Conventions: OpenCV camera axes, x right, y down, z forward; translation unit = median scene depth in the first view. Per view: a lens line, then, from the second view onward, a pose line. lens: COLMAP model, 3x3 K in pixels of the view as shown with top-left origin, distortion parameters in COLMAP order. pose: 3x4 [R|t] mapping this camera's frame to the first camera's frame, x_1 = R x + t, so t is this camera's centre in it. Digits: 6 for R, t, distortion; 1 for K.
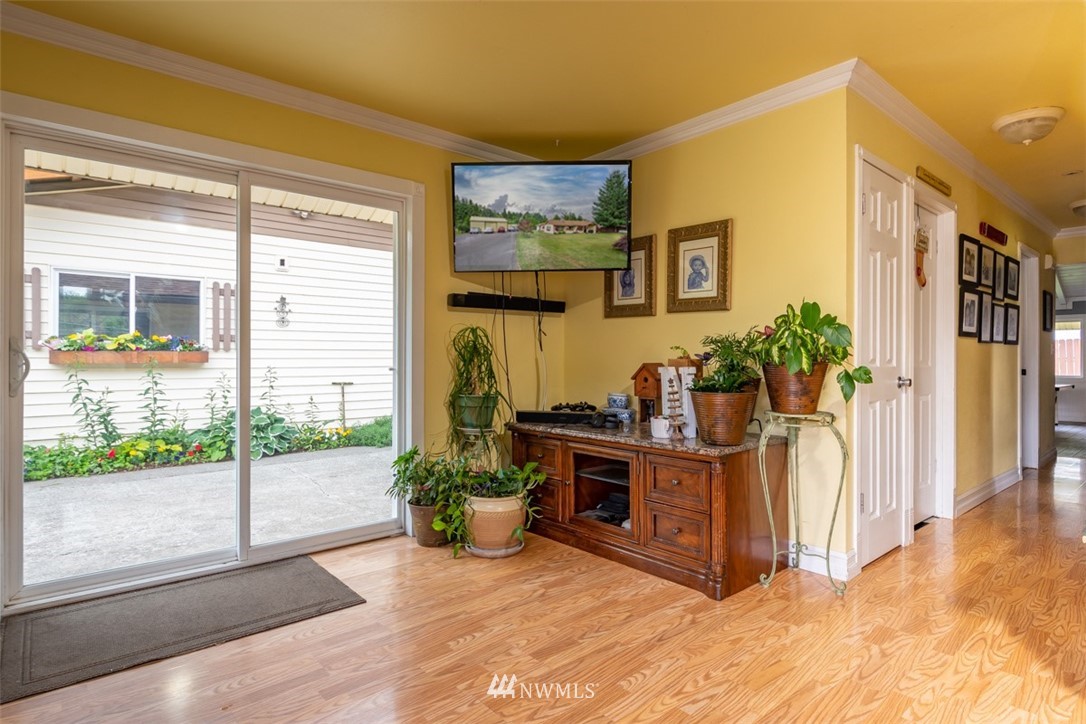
lens RADIAL K [[581.1, 0, 544.2], [0, 581.1, 357.2], [0, 0, 1]] dist [0.005317, 0.000603]
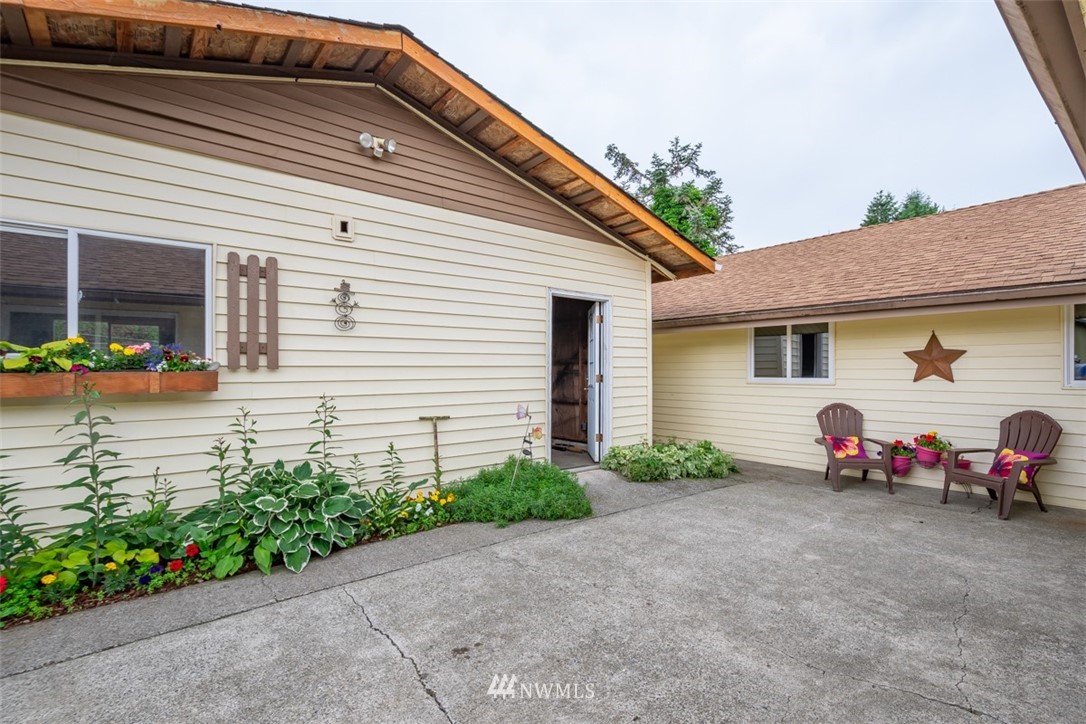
lens RADIAL K [[500.8, 0, 547.9], [0, 500.8, 365.9], [0, 0, 1]] dist [0.008175, -0.000267]
pose [[0.999584, -0.005321, -0.028354, -0.238104], [0.005105, 0.999957, -0.007691, -0.009965], [0.028394, 0.007543, 0.999568, 0.514586]]
